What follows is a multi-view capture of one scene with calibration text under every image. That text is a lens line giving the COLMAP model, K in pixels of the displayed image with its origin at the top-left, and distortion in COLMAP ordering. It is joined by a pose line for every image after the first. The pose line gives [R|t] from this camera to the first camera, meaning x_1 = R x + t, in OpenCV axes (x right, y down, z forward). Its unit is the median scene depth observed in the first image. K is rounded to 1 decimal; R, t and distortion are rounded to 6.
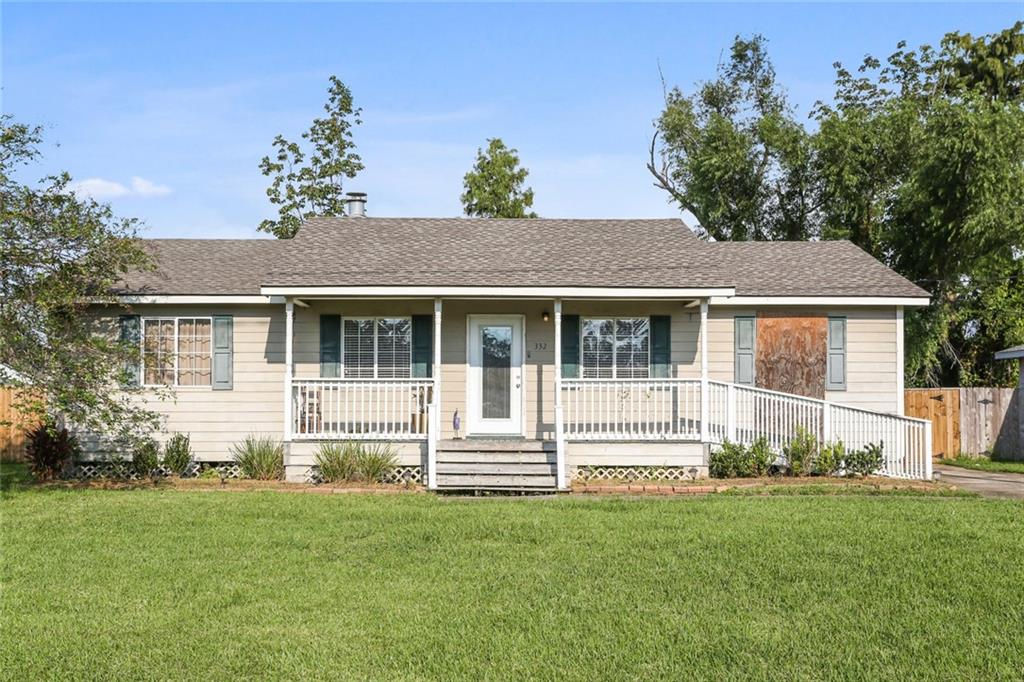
lens RADIAL K [[1097.4, 0, 511.9], [0, 1097.4, 343.0], [0, 0, 1]] dist [0.001985, 0.000000]
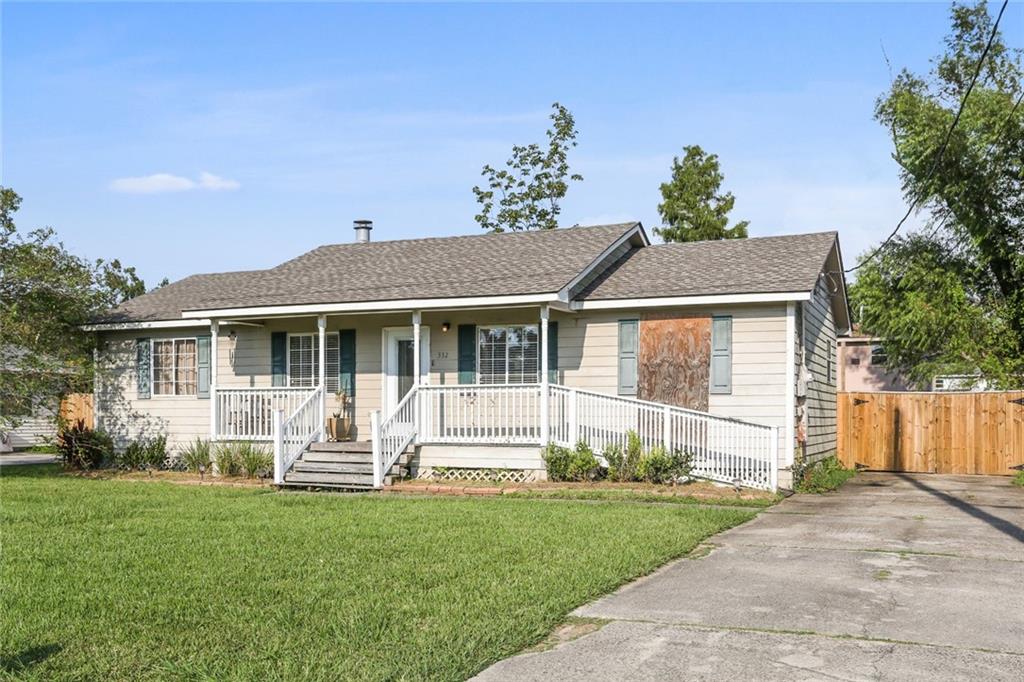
lens RADIAL K [[1059.6, 0, 512.6], [0, 1059.6, 379.2], [0, 0, 1]] dist [0.020838, 0.000000]
pose [[0.909133, -0.015137, -0.416230, 0.515659], [0.025686, 0.999475, 0.019756, 0.007679], [0.415713, -0.028653, 0.909045, 0.089755]]
